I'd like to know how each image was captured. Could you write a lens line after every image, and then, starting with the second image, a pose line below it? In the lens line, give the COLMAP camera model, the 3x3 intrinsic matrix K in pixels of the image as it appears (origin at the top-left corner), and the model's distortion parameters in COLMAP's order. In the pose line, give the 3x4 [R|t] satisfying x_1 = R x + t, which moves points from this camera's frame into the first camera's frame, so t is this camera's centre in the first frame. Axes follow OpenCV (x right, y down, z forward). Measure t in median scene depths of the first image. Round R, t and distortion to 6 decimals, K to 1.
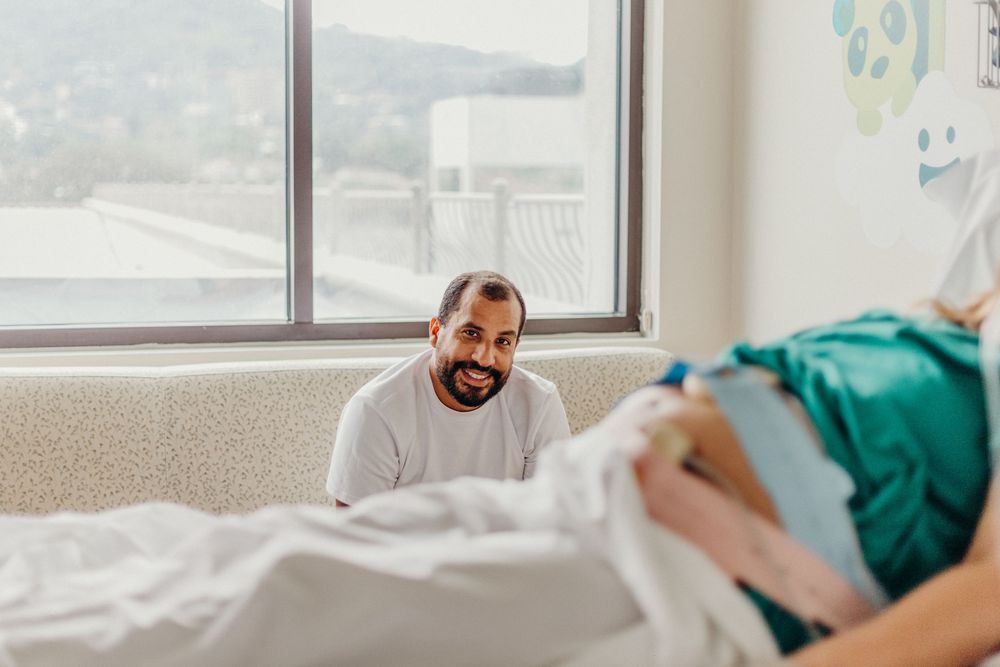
lens RADIAL K [[1502.9, 0, 498.1], [0, 1502.9, 333.3], [0, 0, 1]] dist [0.063793, 0.000000]
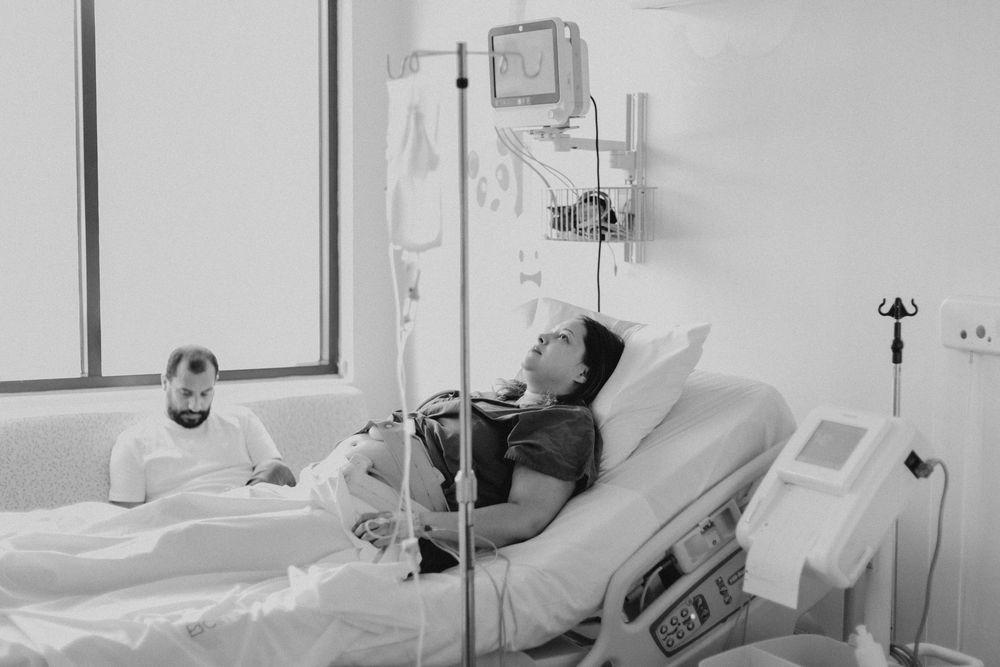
lens RADIAL K [[1502.9, 0, 500.2], [0, 1502.9, 332.0], [0, 0, 1]] dist [0.063793, 0.000000]
pose [[0.978504, -0.011430, 0.205911, -0.056235], [0.012083, 0.999925, -0.001916, -0.045057], [-0.205874, 0.004363, 0.978569, -0.485047]]
